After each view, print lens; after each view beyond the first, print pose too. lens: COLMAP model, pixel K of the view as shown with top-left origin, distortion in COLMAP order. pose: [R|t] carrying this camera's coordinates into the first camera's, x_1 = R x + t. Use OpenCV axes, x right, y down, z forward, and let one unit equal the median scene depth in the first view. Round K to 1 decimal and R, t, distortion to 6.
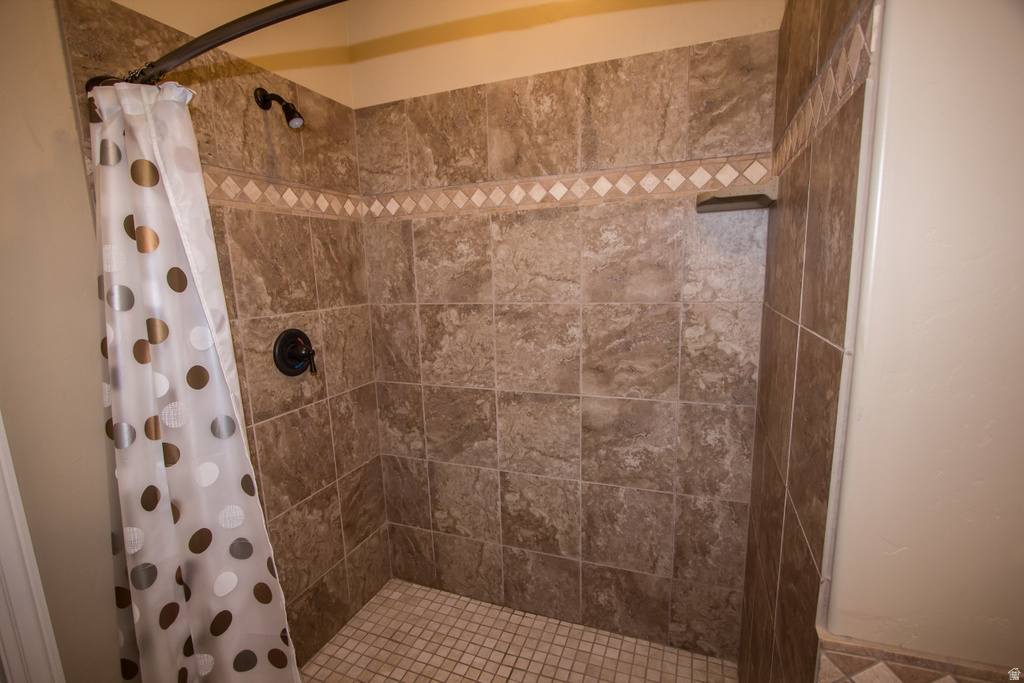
lens RADIAL K [[474.5, 0, 505.4], [0, 474.5, 359.5], [0, 0, 1]] dist [-0.021813, 0.006278]
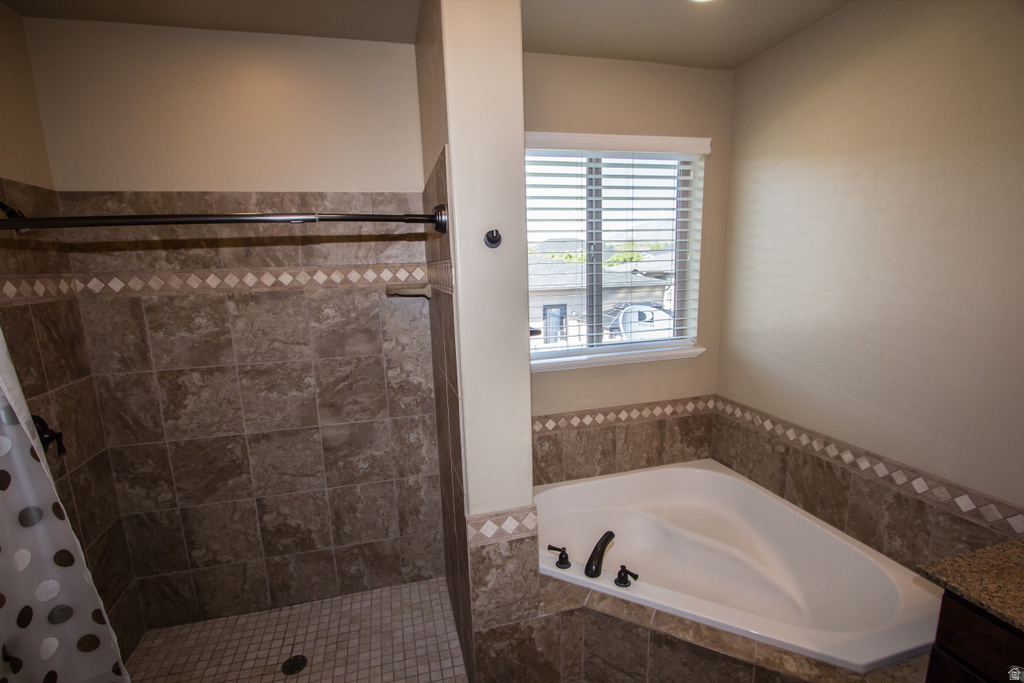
lens RADIAL K [[474.5, 0, 505.4], [0, 474.5, 359.5], [0, 0, 1]] dist [-0.021813, 0.006278]
pose [[0.805062, -0.108098, 0.583259, -0.176945], [0.111382, 0.993314, 0.030357, -0.093029], [-0.582641, 0.040525, 0.811719, -0.404686]]
